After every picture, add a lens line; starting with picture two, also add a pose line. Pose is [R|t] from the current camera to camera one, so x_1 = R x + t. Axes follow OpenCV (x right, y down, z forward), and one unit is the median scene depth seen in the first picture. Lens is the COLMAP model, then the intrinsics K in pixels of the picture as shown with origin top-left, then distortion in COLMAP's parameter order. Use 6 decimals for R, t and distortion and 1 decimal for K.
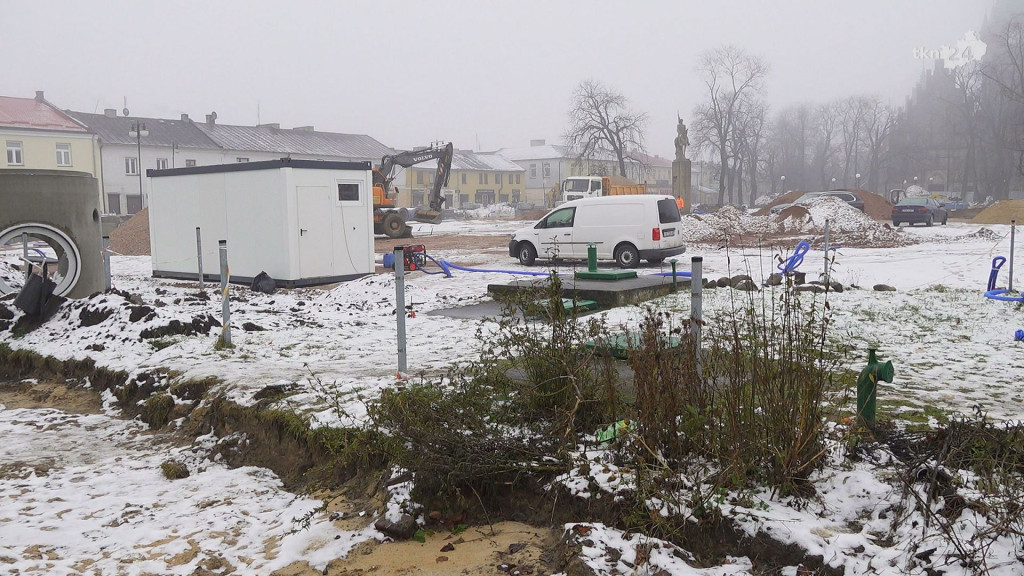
lens RADIAL K [[799.8, 0, 512.0], [0, 799.8, 288.0], [0, 0, 1]] dist [-0.006916, -0.006527]
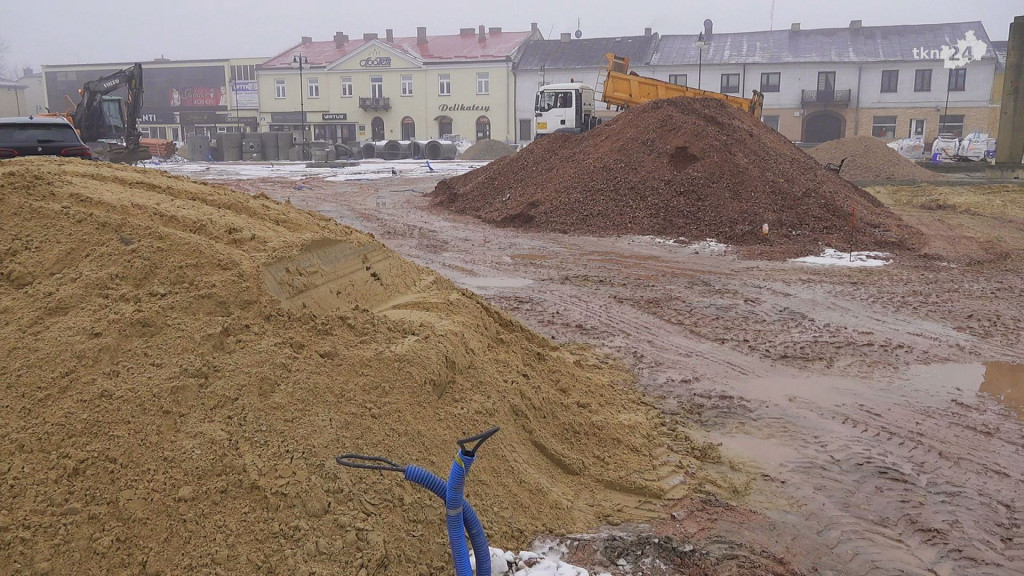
lens RADIAL K [[816.1, 0, 512.0], [0, 816.1, 288.0], [0, 0, 1]] dist [0.001955, -0.003533]
pose [[0.295201, 0.192128, -0.935919, 0.439452], [-0.101379, 0.980342, 0.169271, -0.069099], [0.950042, 0.044913, 0.308875, 0.565822]]
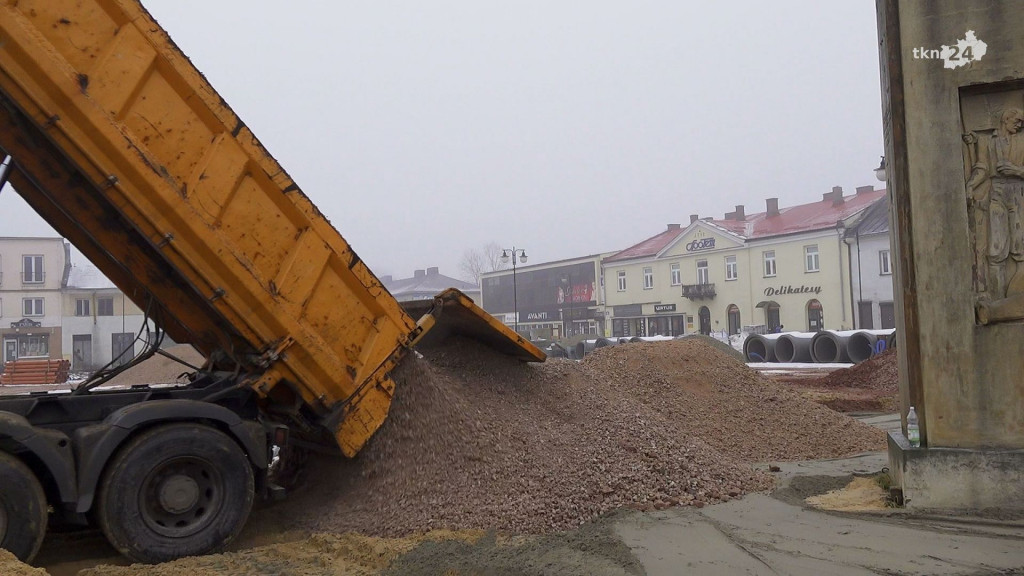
lens RADIAL K [[816.1, 0, 512.0], [0, 816.1, 288.0], [0, 0, 1]] dist [0.001955, -0.003533]
pose [[-0.397531, -0.019622, -0.917379, 0.287526], [-0.053892, 0.998545, 0.001995, -0.096733], [0.916005, 0.050232, -0.398010, 0.845933]]
